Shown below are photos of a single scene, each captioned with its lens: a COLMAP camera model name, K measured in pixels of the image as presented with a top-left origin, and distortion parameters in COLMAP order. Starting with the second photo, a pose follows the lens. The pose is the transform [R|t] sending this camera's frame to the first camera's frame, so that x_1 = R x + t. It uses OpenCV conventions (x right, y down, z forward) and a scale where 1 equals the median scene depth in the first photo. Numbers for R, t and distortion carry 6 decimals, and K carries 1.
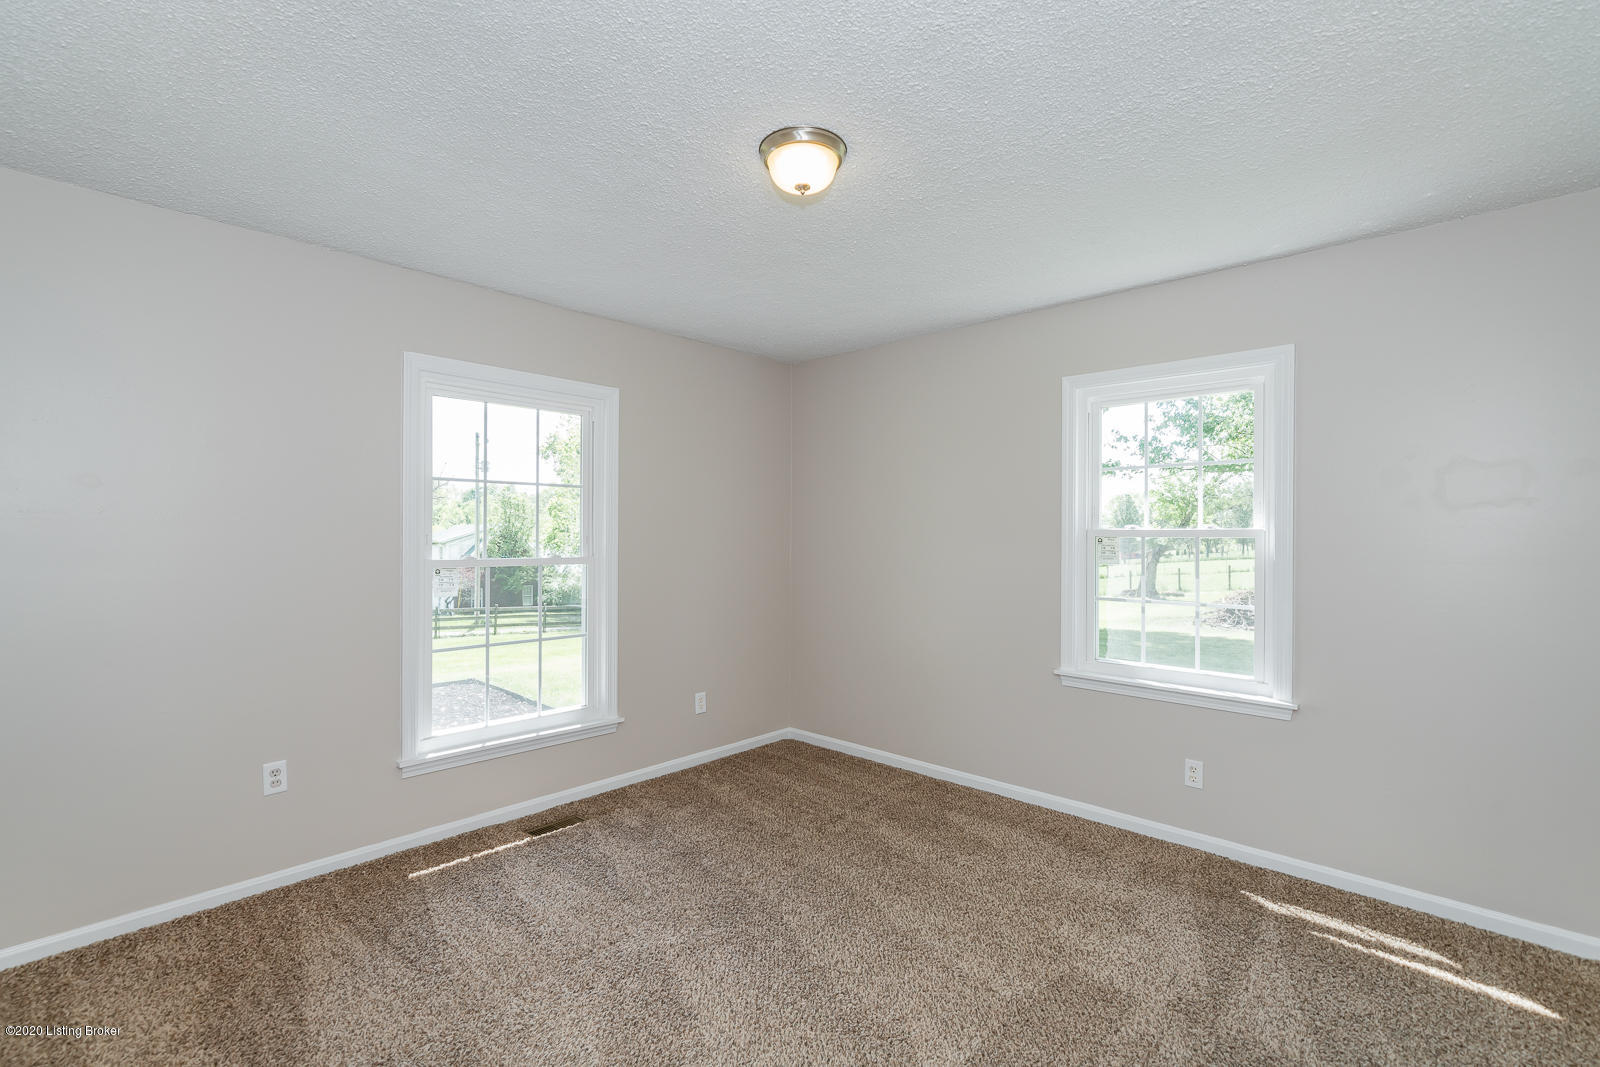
lens RADIAL K [[710.9, 0, 797.6], [0, 710.9, 525.5], [0, 0, 1]] dist [0.004151, 0.002323]
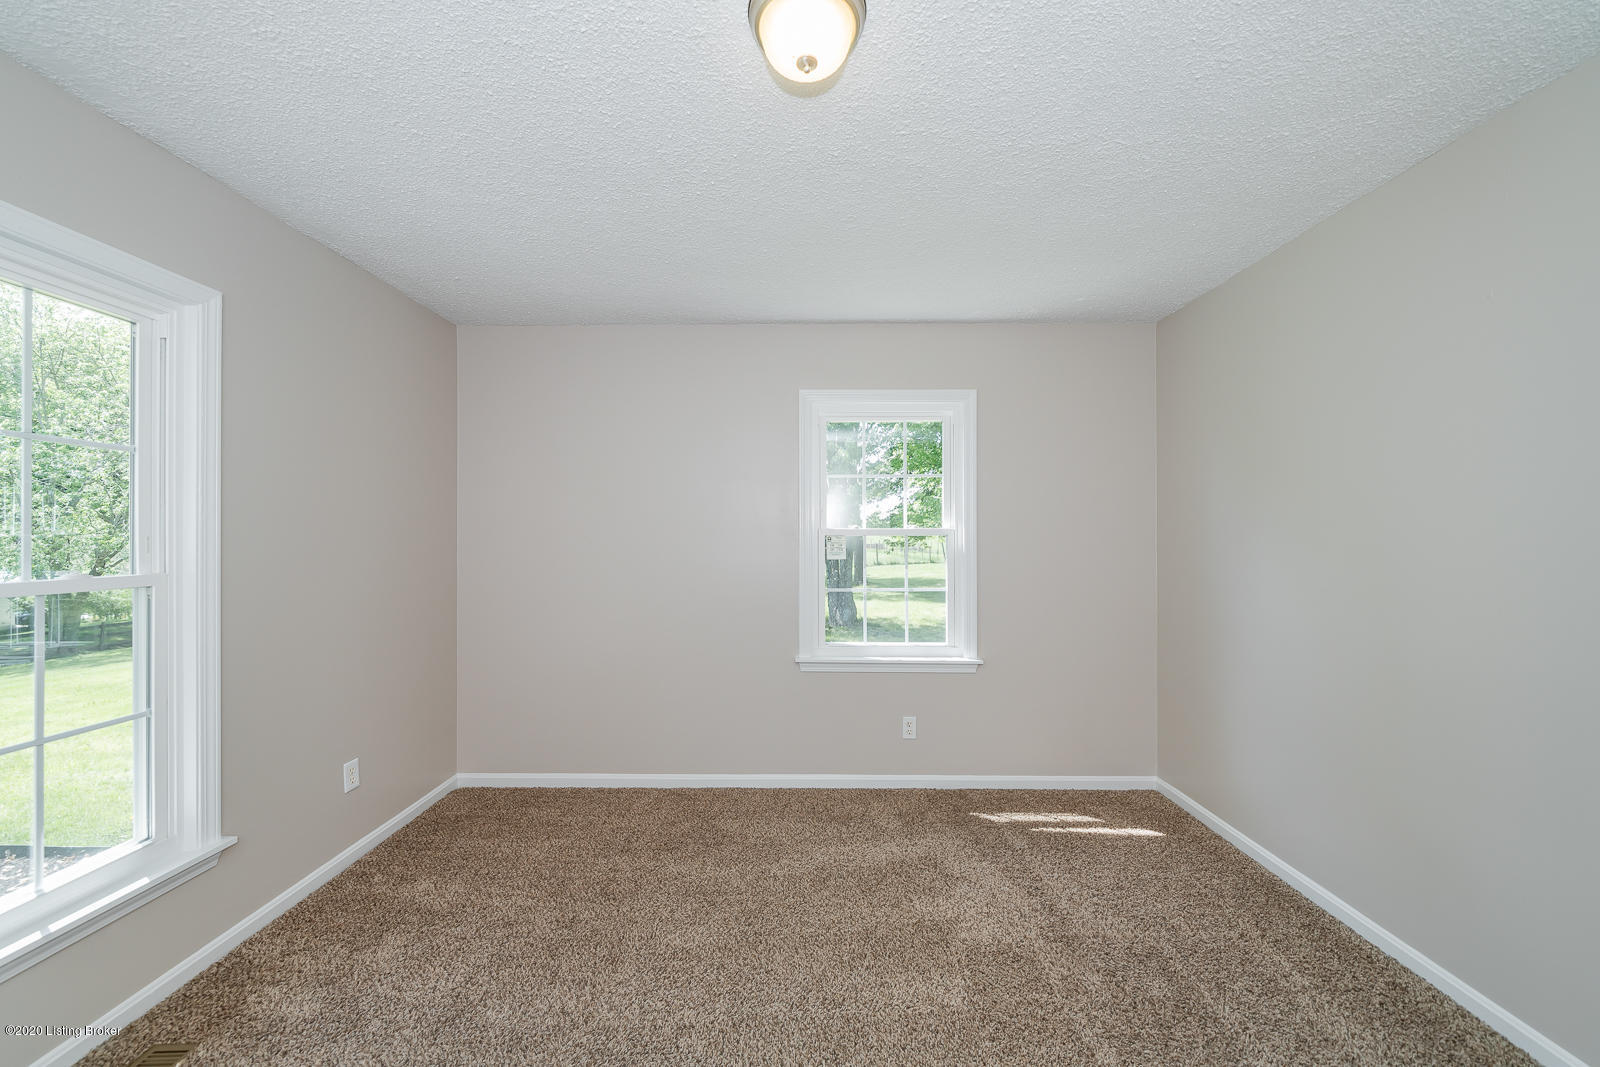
lens RADIAL K [[601.7, 0, 798.8], [0, 601.7, 530.3], [0, 0, 1]] dist [-0.000419, 0.000437]
pose [[0.741751, 0.001209, 0.670674, -0.253005], [-0.003481, 0.999992, 0.002048, 0.005869], [-0.670666, -0.003854, 0.741750, 0.322733]]
